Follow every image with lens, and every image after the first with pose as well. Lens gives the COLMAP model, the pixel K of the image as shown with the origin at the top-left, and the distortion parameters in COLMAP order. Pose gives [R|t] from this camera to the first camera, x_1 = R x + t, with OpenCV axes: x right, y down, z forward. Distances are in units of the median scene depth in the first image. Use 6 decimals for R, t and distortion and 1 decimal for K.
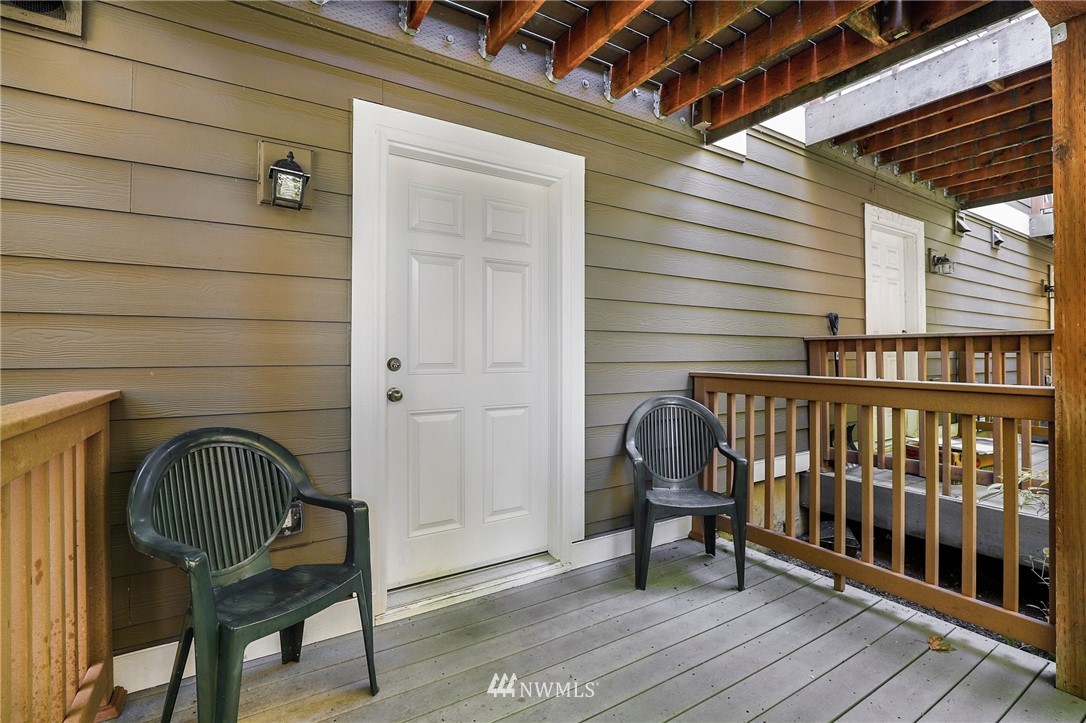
lens RADIAL K [[500.2, 0, 538.4], [0, 500.2, 356.7], [0, 0, 1]] dist [-0.001448, -0.000681]
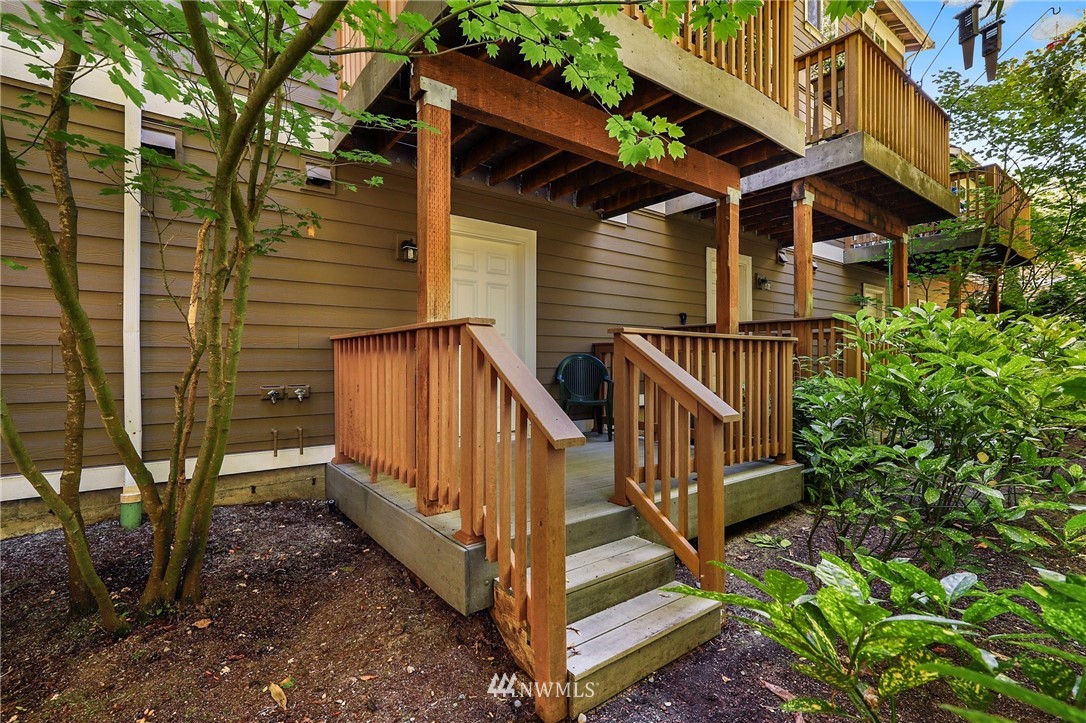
lens RADIAL K [[500.2, 0, 542.6], [0, 500.2, 360.8], [0, 0, 1]] dist [-0.001448, -0.000681]
pose [[0.996166, 0.006324, 0.087253, -0.046522], [-0.006955, 0.999952, 0.006926, 0.088511], [-0.087205, -0.007506, 0.996162, -0.852832]]
